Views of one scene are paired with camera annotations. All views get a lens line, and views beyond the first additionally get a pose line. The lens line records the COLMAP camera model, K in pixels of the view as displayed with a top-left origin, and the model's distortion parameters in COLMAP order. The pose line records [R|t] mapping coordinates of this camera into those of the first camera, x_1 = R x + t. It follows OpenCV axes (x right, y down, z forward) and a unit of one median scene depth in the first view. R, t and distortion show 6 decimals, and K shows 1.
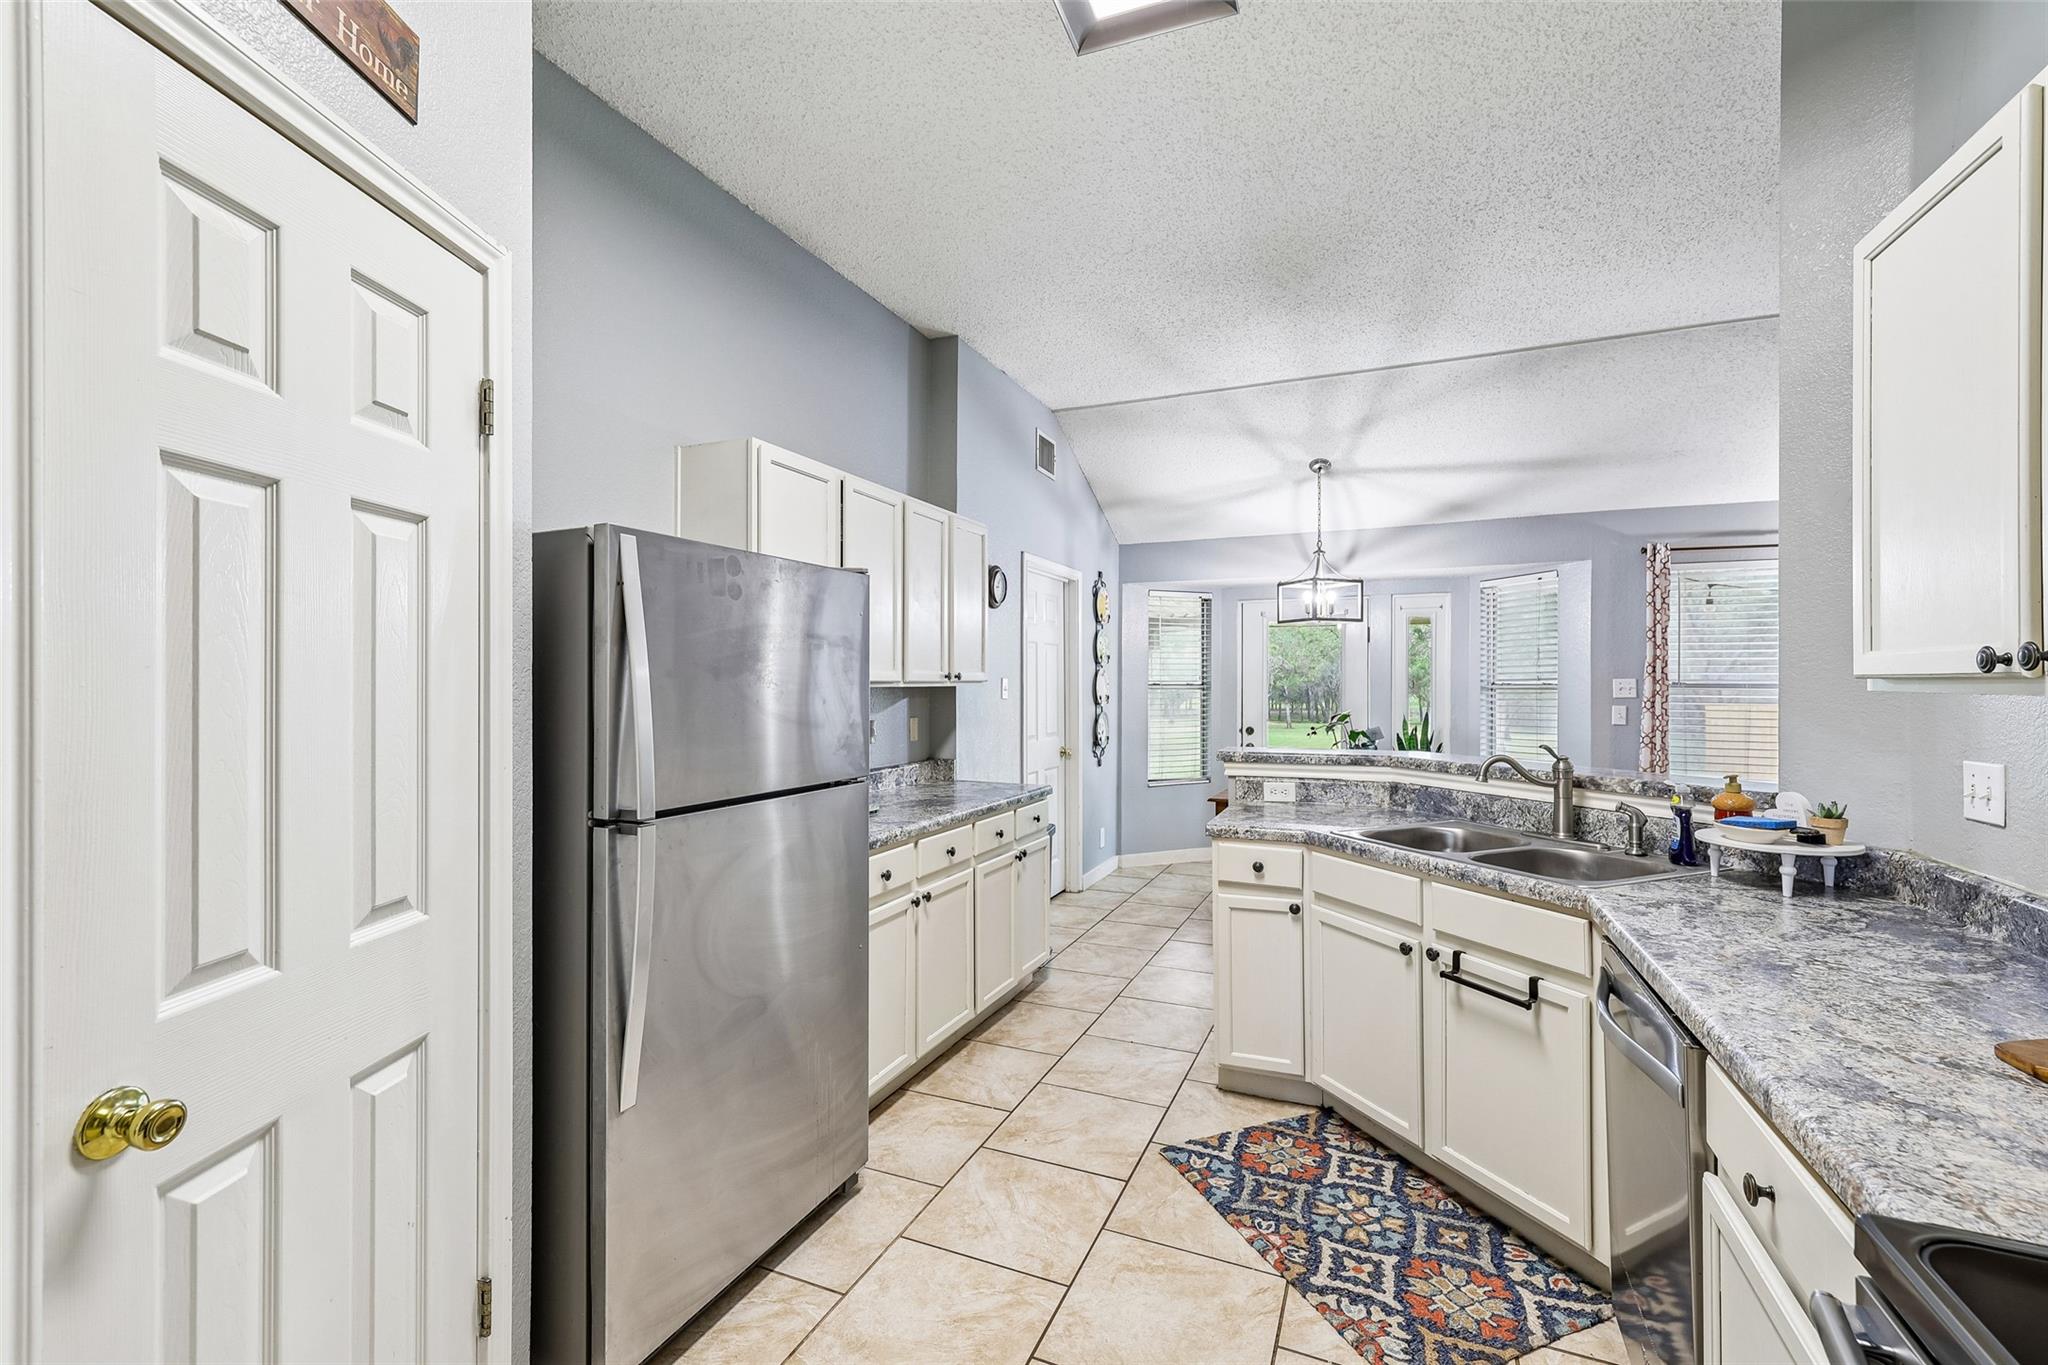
lens RADIAL K [[869.2, 0, 1026.9], [0, 869.2, 677.7], [0, 0, 1]] dist [0.004370, 0.001971]
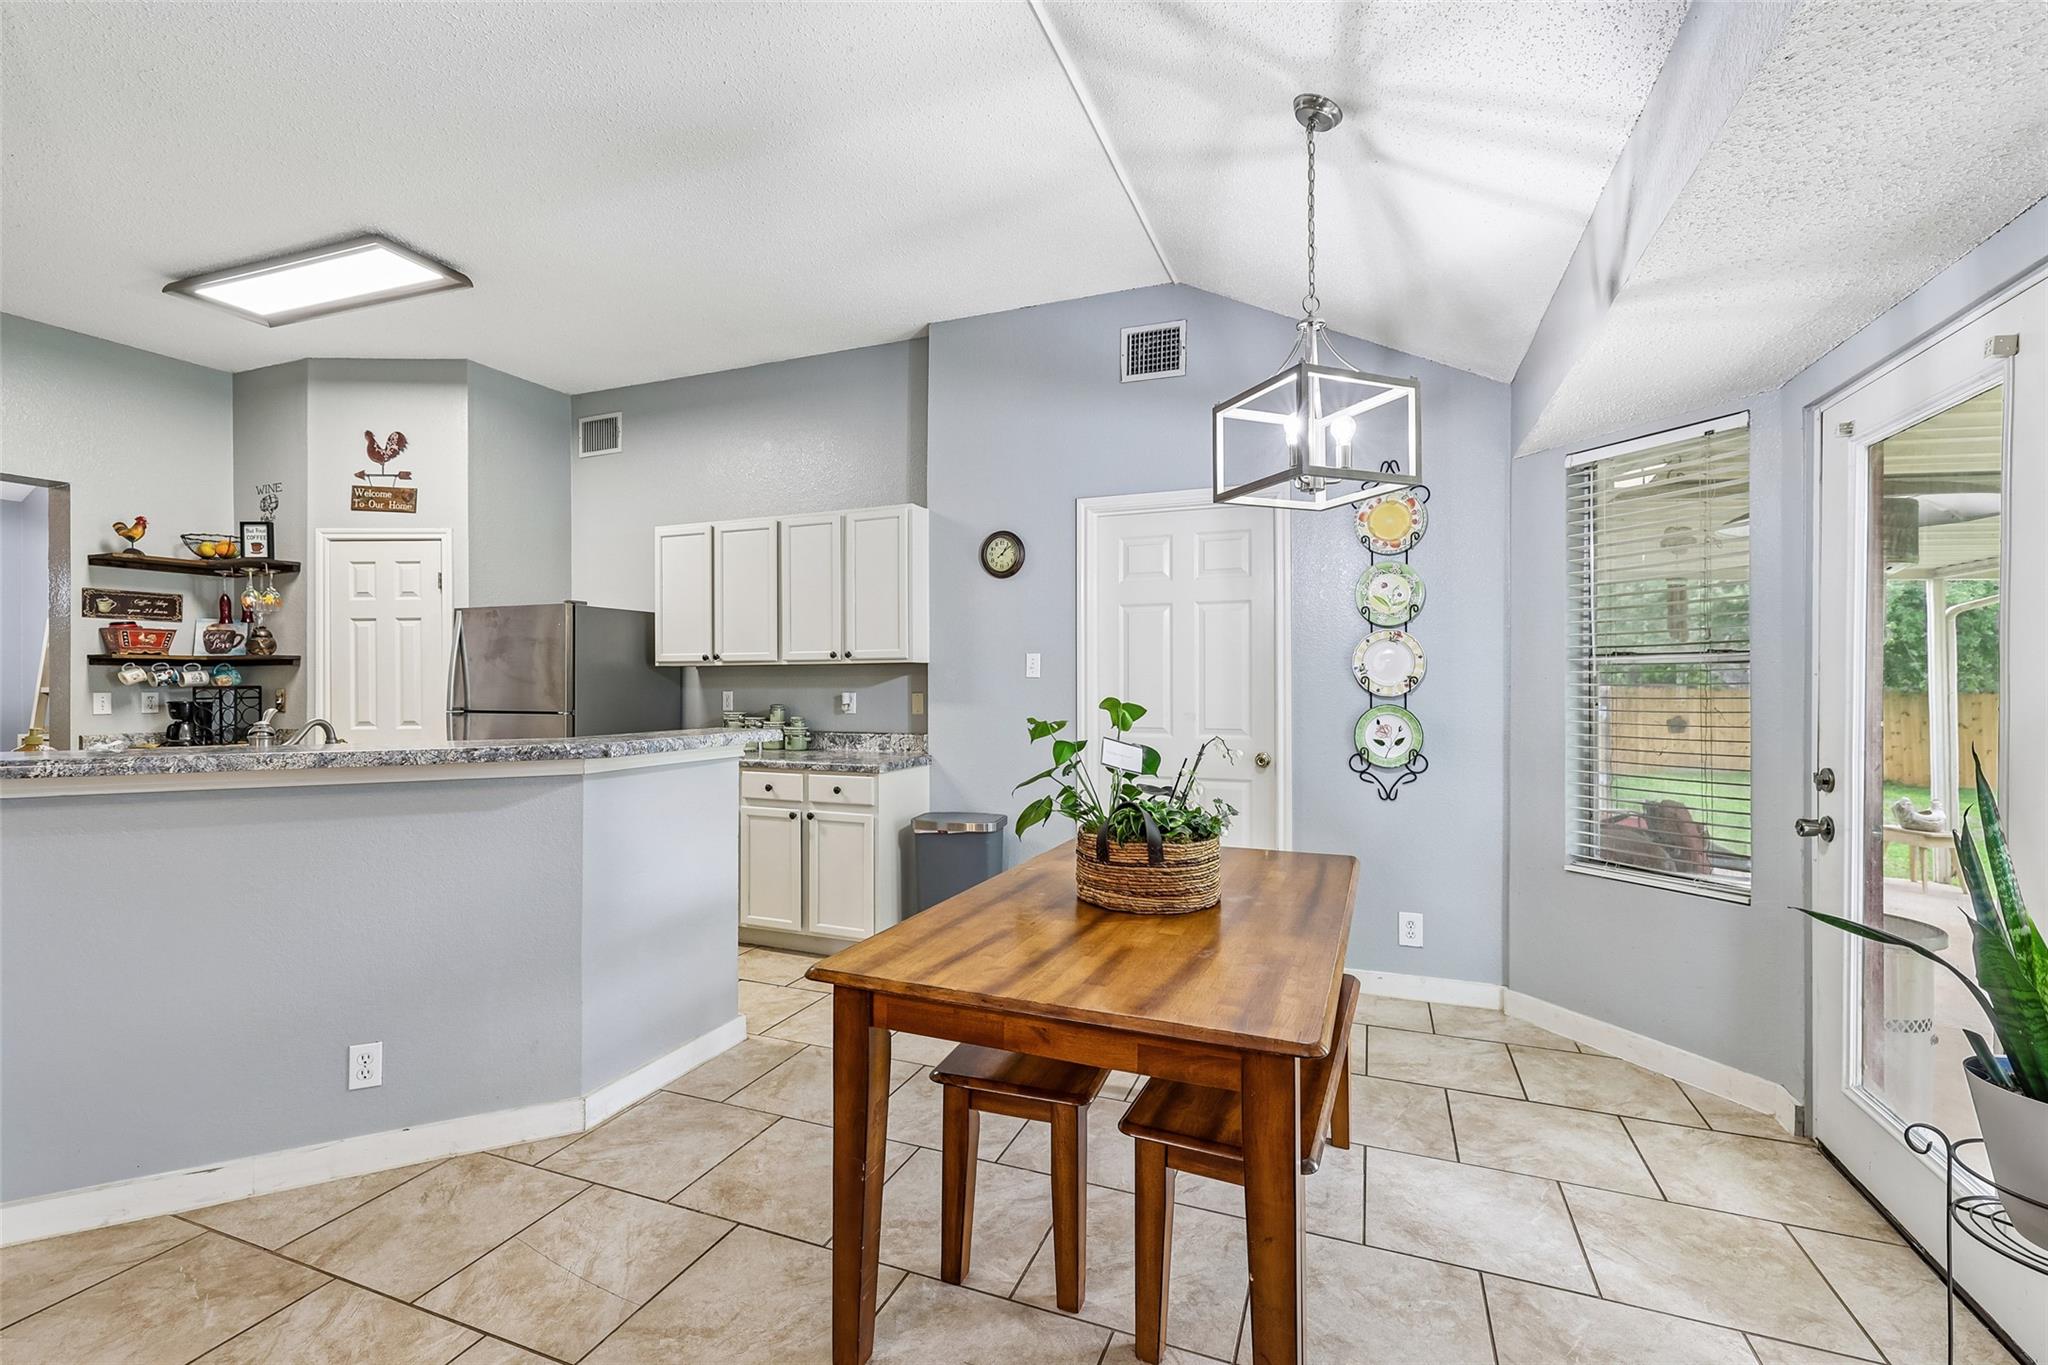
lens RADIAL K [[869.2, 0, 1027.4], [0, 869.2, 676.8], [0, 0, 1]] dist [0.004370, 0.001971]
pose [[0.027592, -0.005936, -0.999602, 1.477563], [0.007094, 0.999958, -0.005742, 0.048917], [0.999594, -0.006933, 0.027633, 1.683854]]
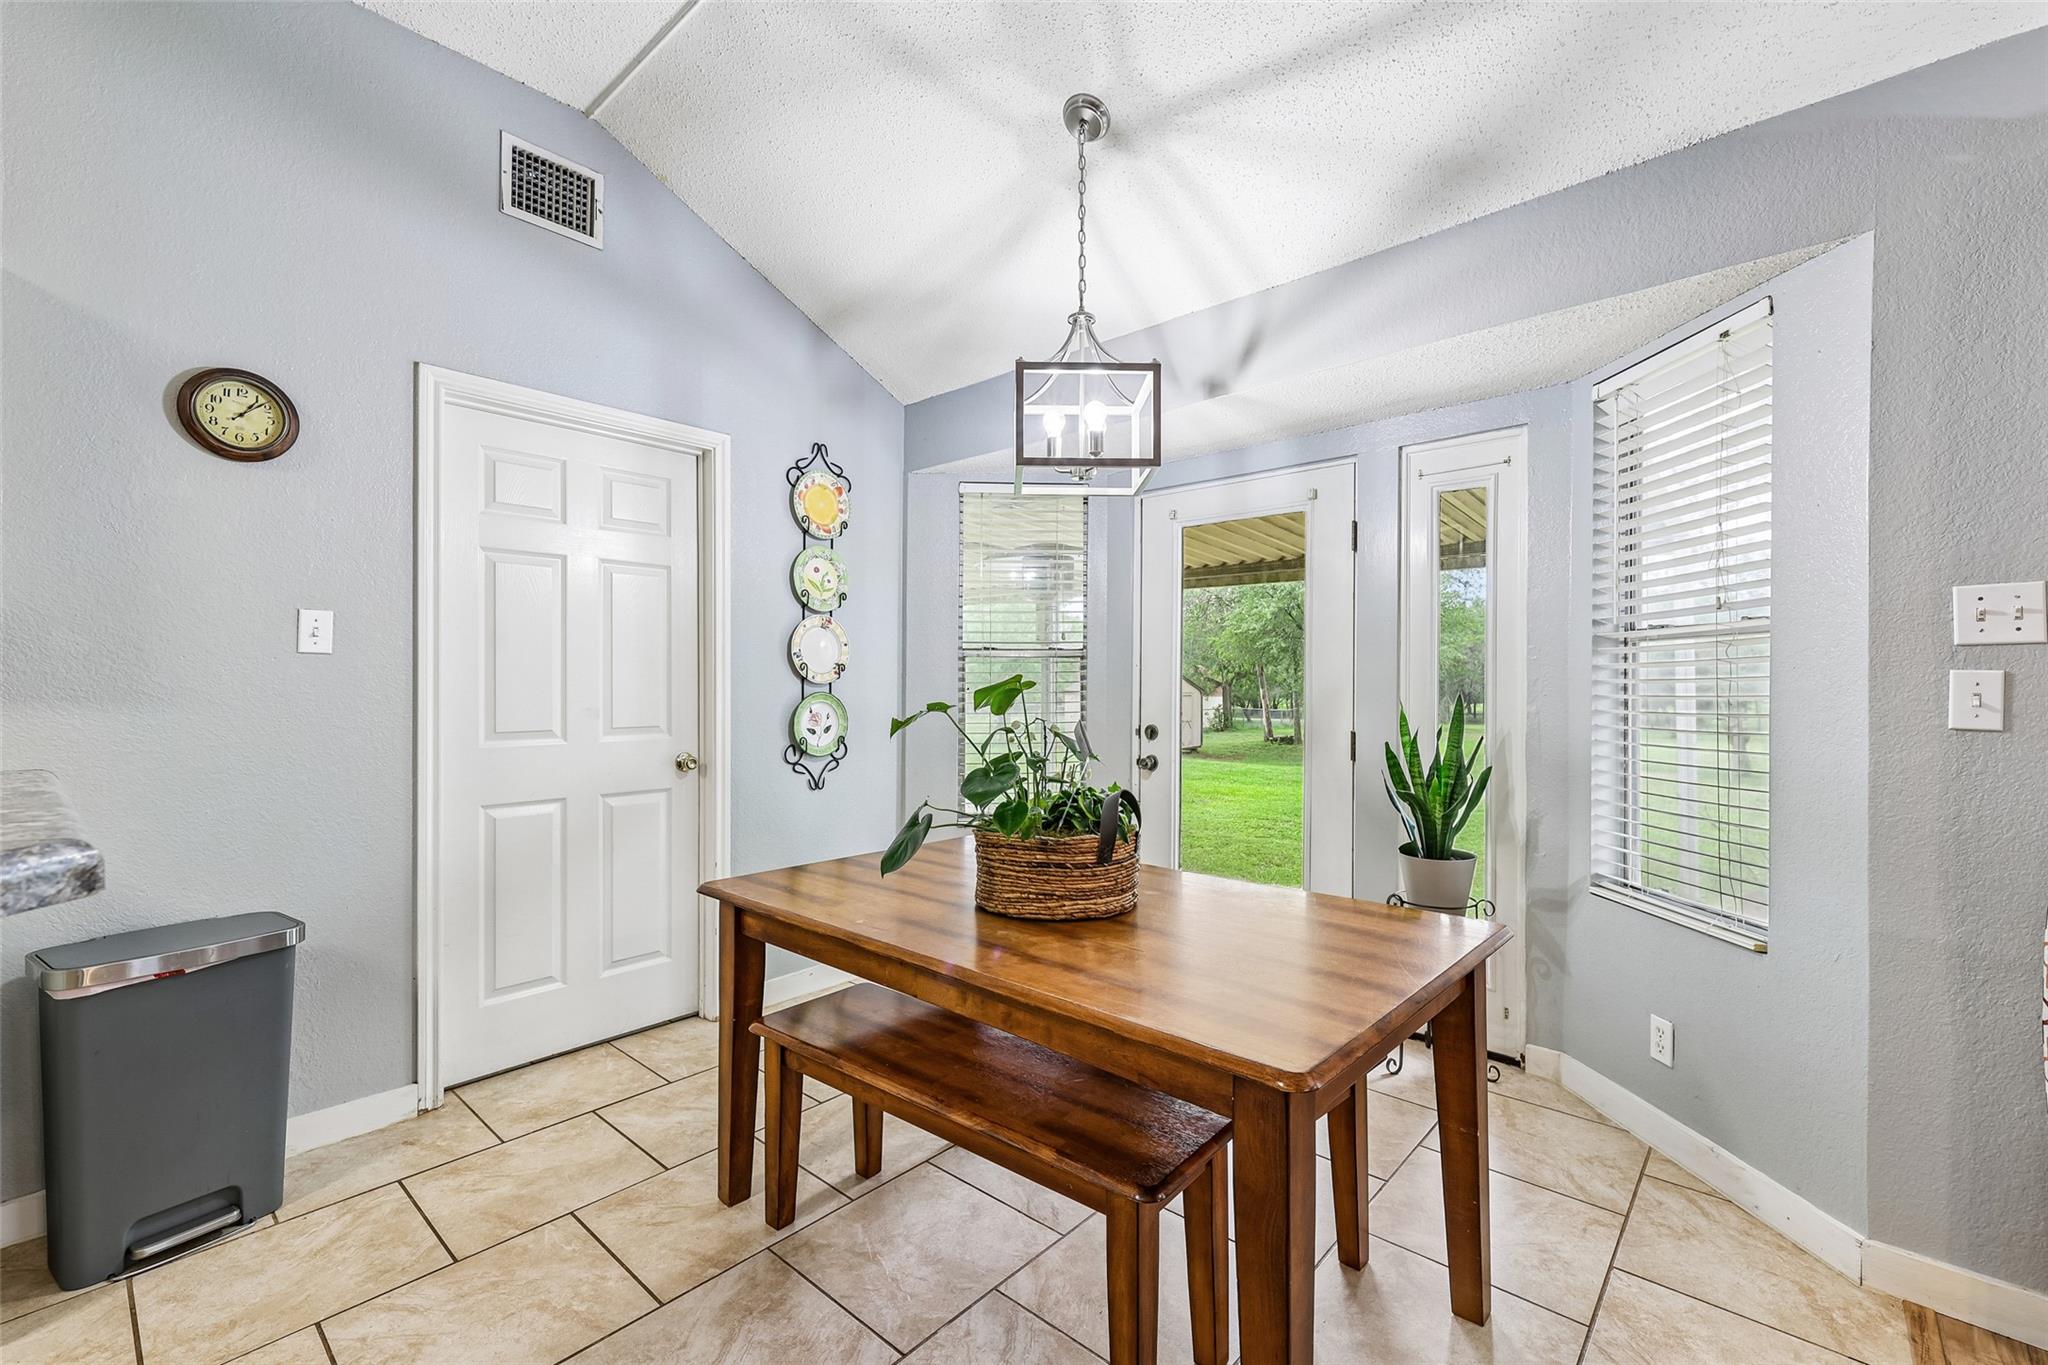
lens RADIAL K [[869.2, 0, 1029.4], [0, 869.2, 681.2], [0, 0, 1]] dist [0.004370, 0.001971]
pose [[0.948377, -0.001097, -0.317142, 0.886892], [0.002355, 0.999991, 0.003583, 0.067333], [0.317135, -0.004145, 0.948371, 1.149446]]
